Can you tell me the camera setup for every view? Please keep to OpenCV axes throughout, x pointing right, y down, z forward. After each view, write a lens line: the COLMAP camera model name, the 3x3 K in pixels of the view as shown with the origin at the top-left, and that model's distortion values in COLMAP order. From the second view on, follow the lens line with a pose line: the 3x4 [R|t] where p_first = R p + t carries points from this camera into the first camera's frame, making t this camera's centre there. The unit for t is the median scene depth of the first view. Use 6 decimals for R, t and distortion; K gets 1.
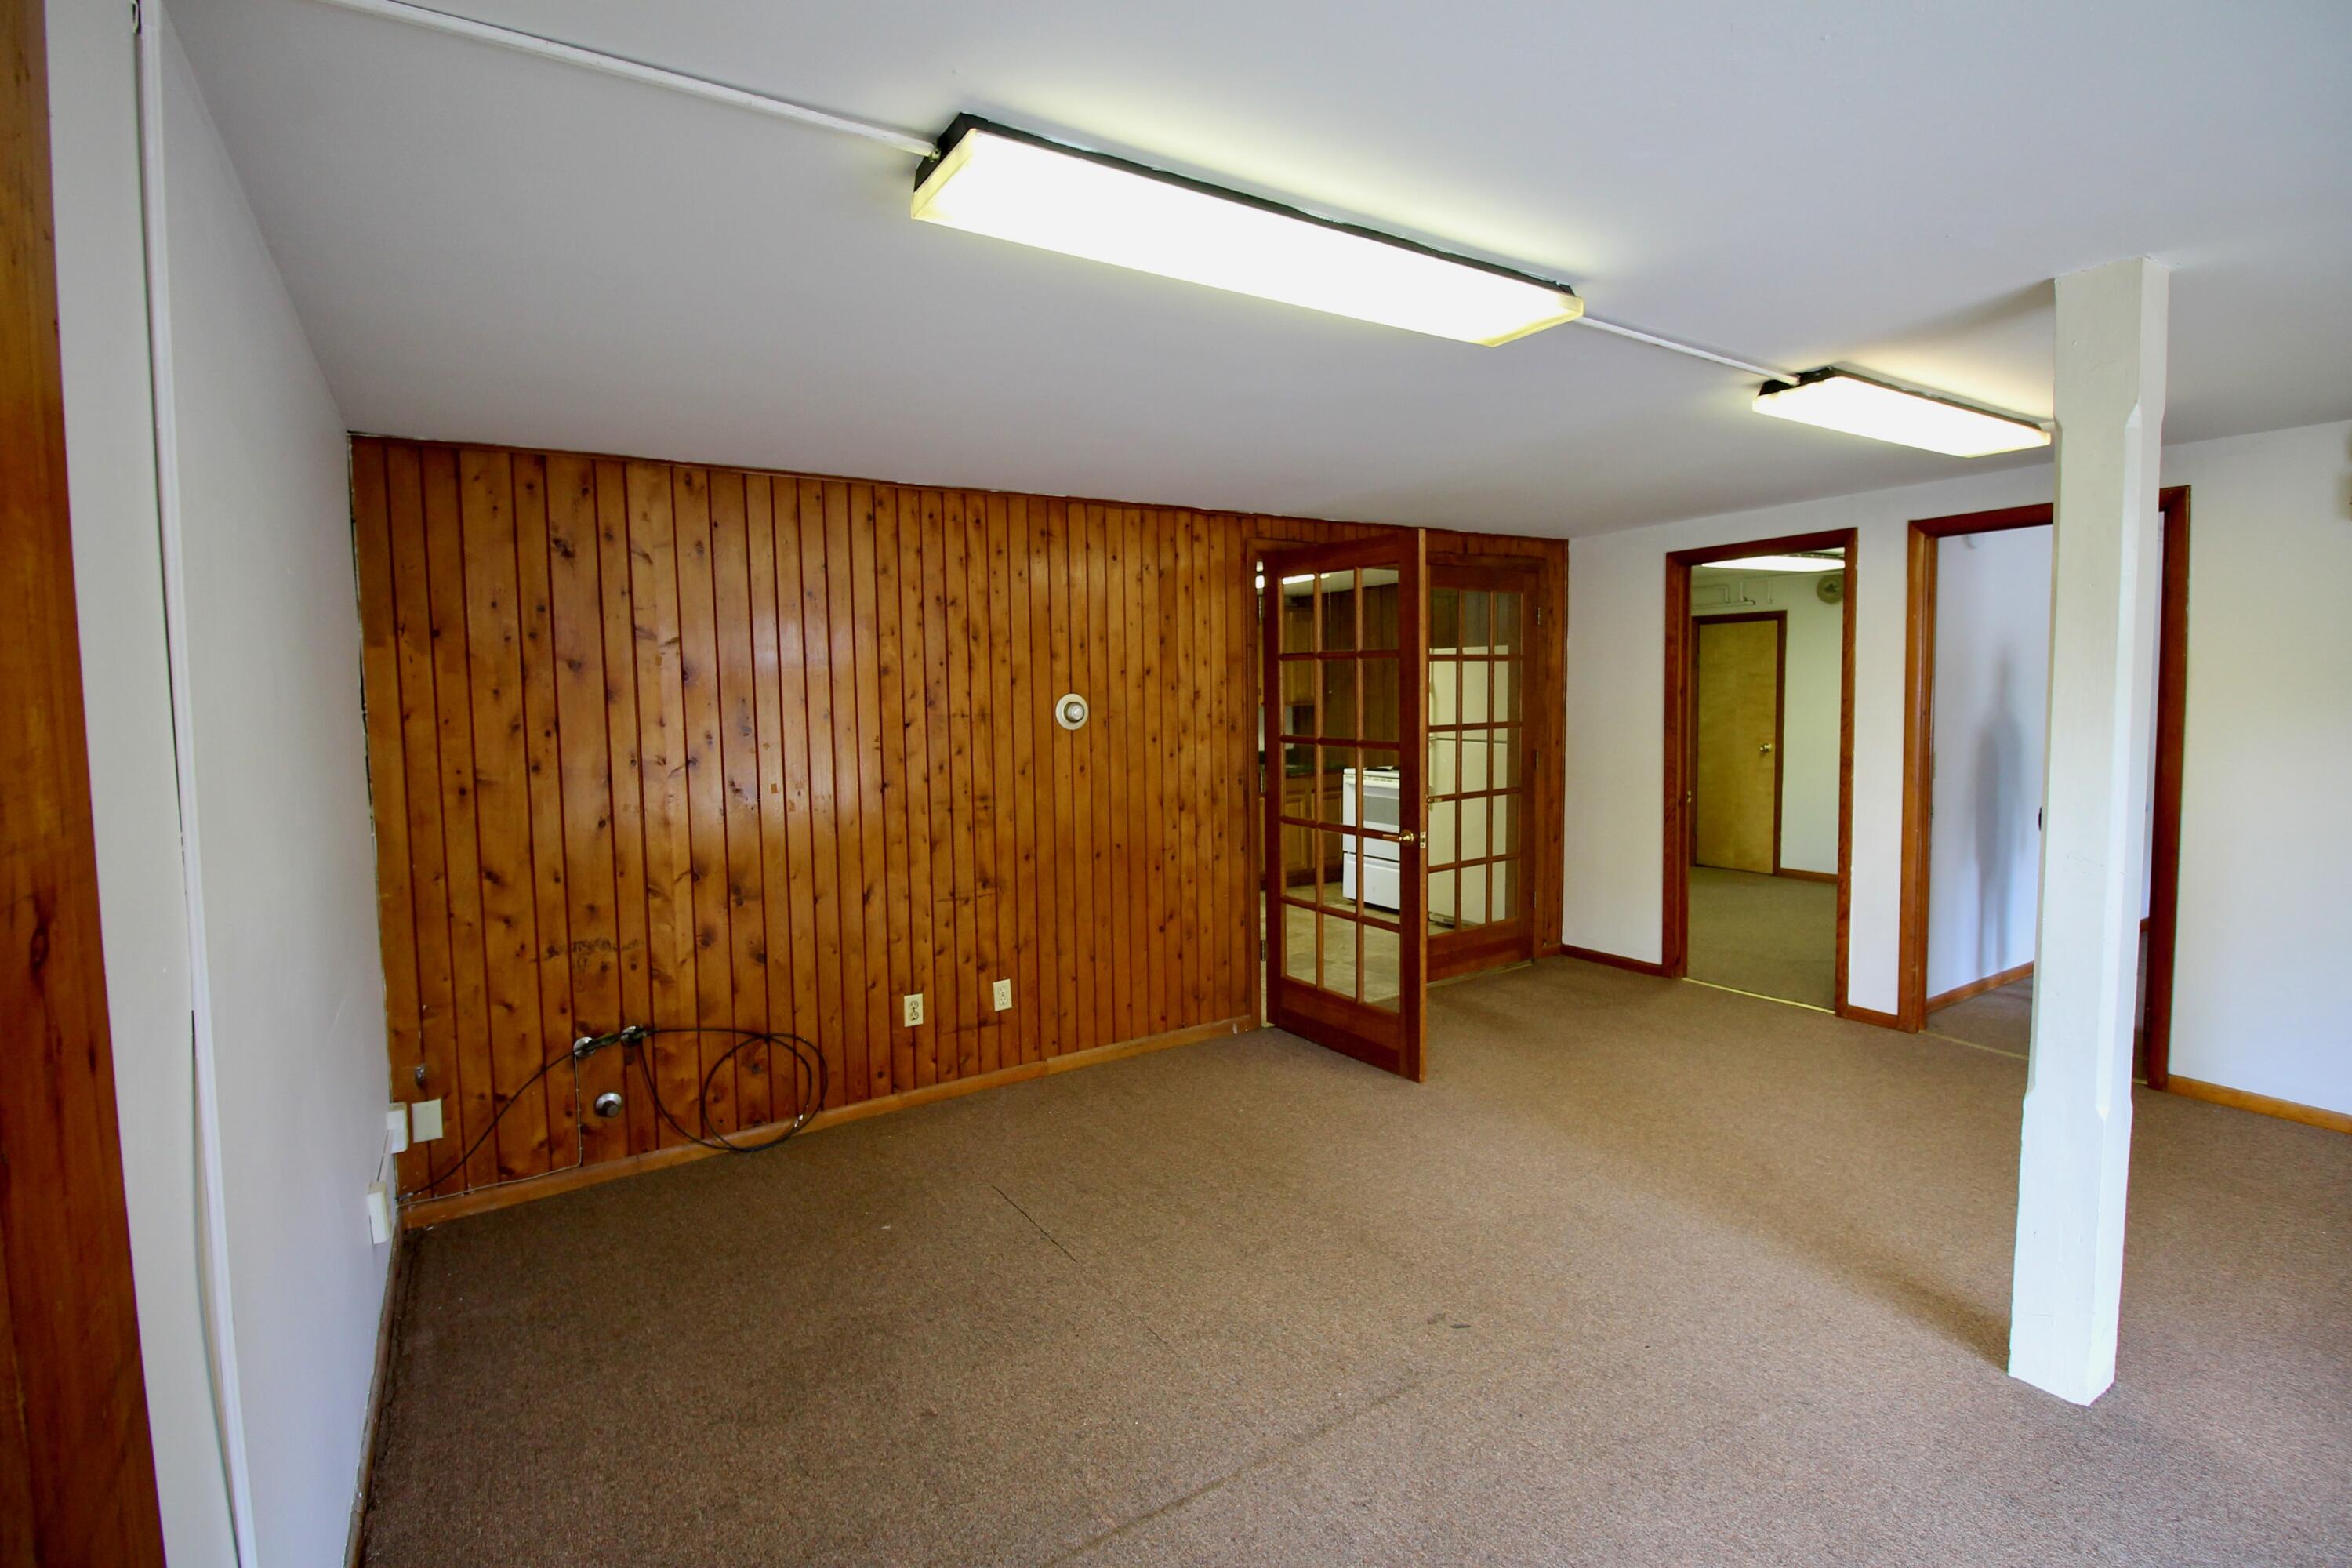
lens RADIAL K [[1105.2, 0, 1185.9], [0, 1105.2, 763.6], [0, 0, 1]] dist [-0.006191, -0.007555]
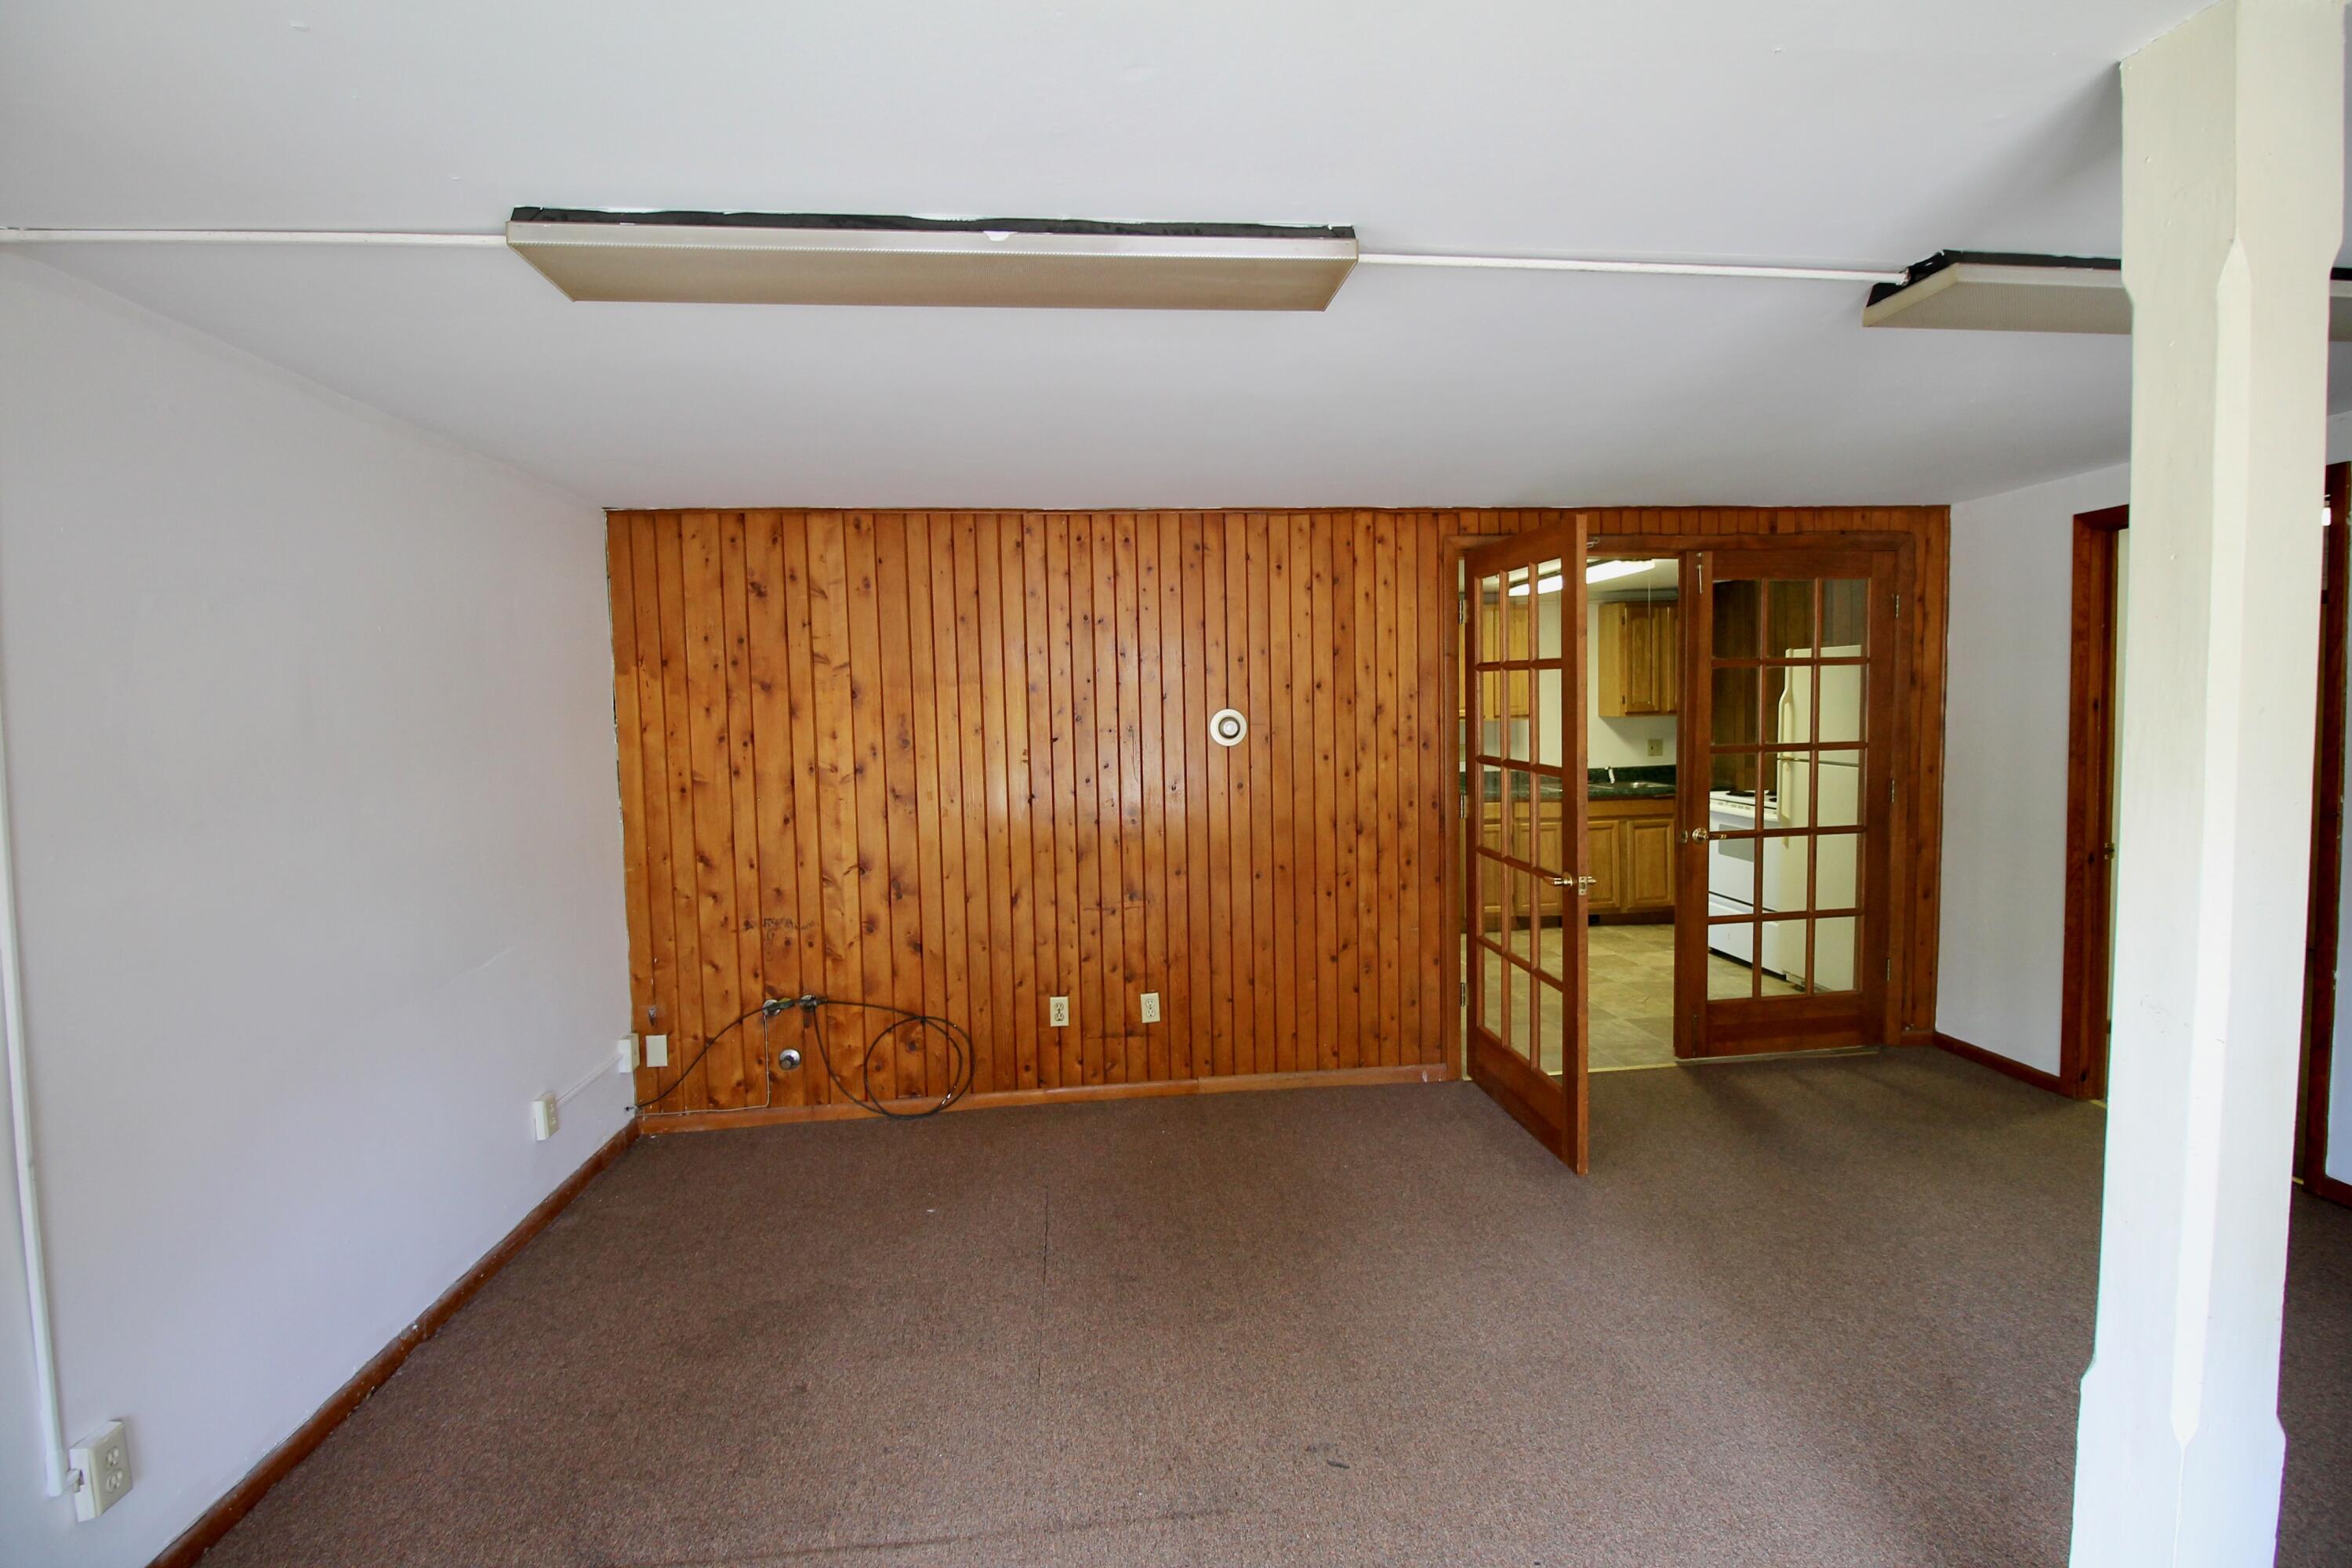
lens RADIAL K [[1105.2, 0, 1175.0], [0, 1105.2, 765.9], [0, 0, 1]] dist [-0.006191, -0.007555]
pose [[0.890793, 0.026975, -0.453608, 0.319467], [-0.026156, 0.999625, 0.008081, -0.020936], [0.453656, 0.004666, 0.891165, 0.114354]]
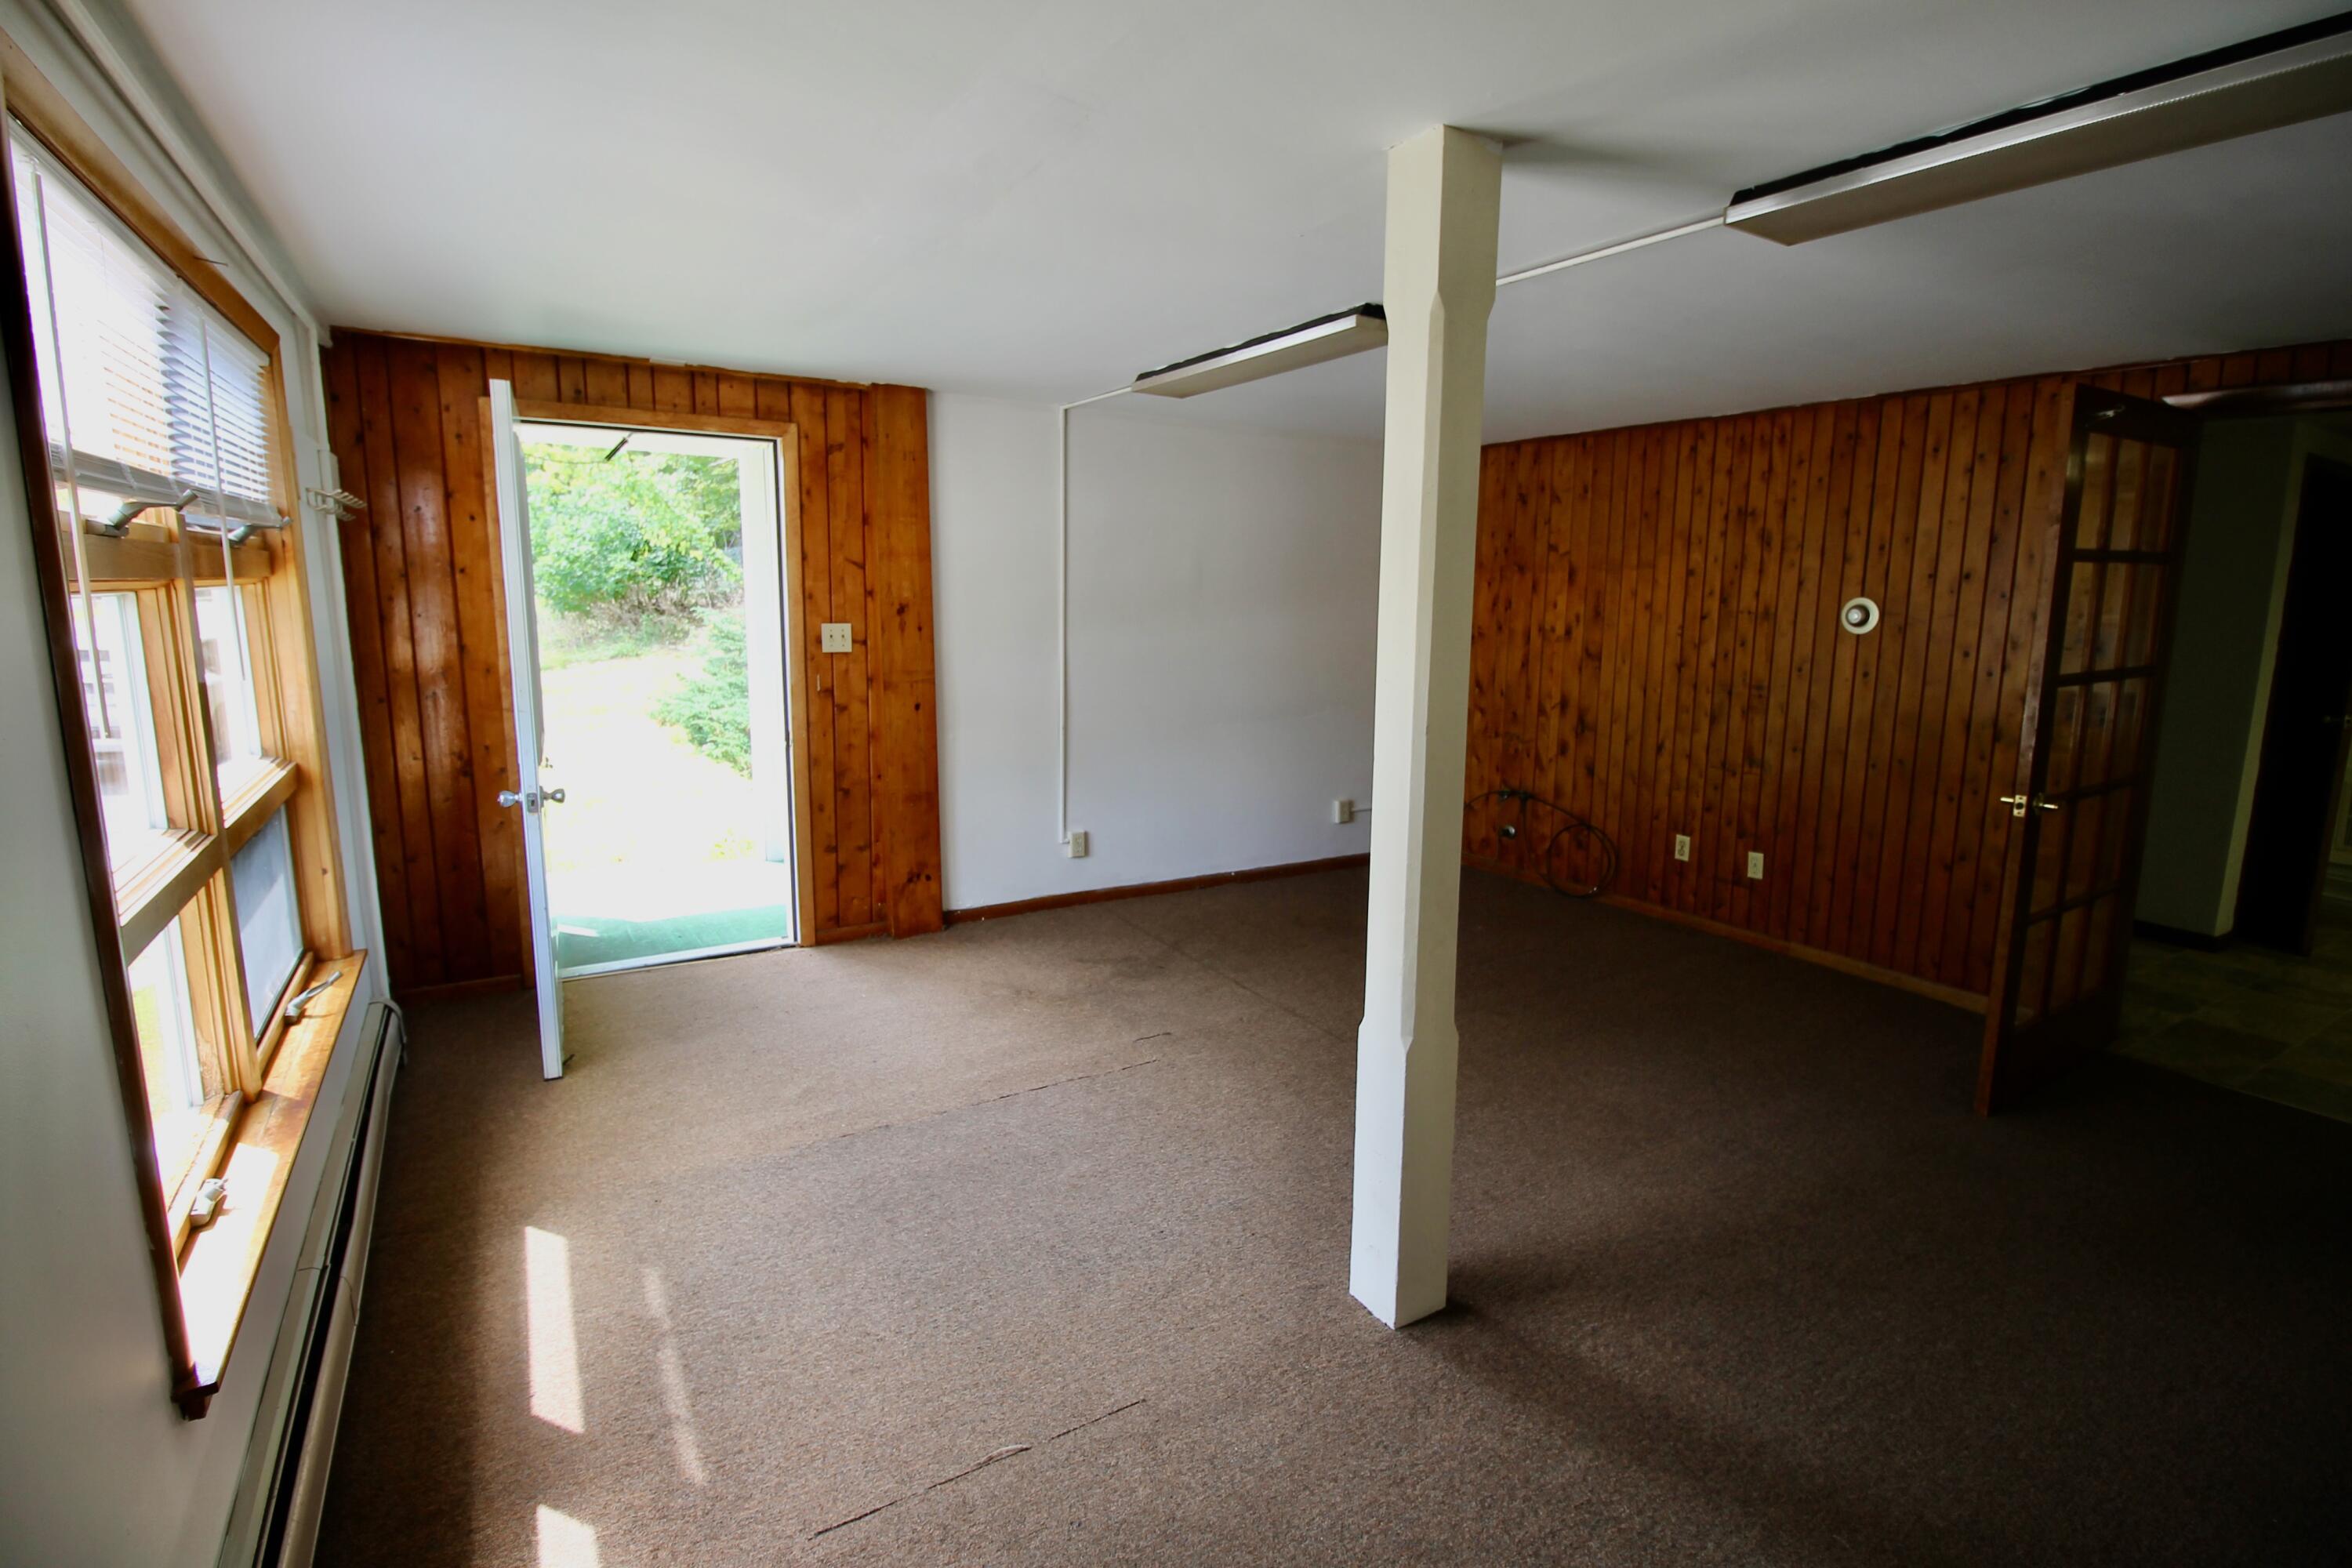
lens RADIAL K [[1105.2, 0, 1175.1], [0, 1105.2, 769.5], [0, 0, 1]] dist [-0.006191, -0.007555]
pose [[-0.033123, 0.182908, -0.982572, 0.981060], [-0.078610, 0.979589, 0.185003, -0.049287], [0.996355, 0.083368, -0.018068, 0.441286]]
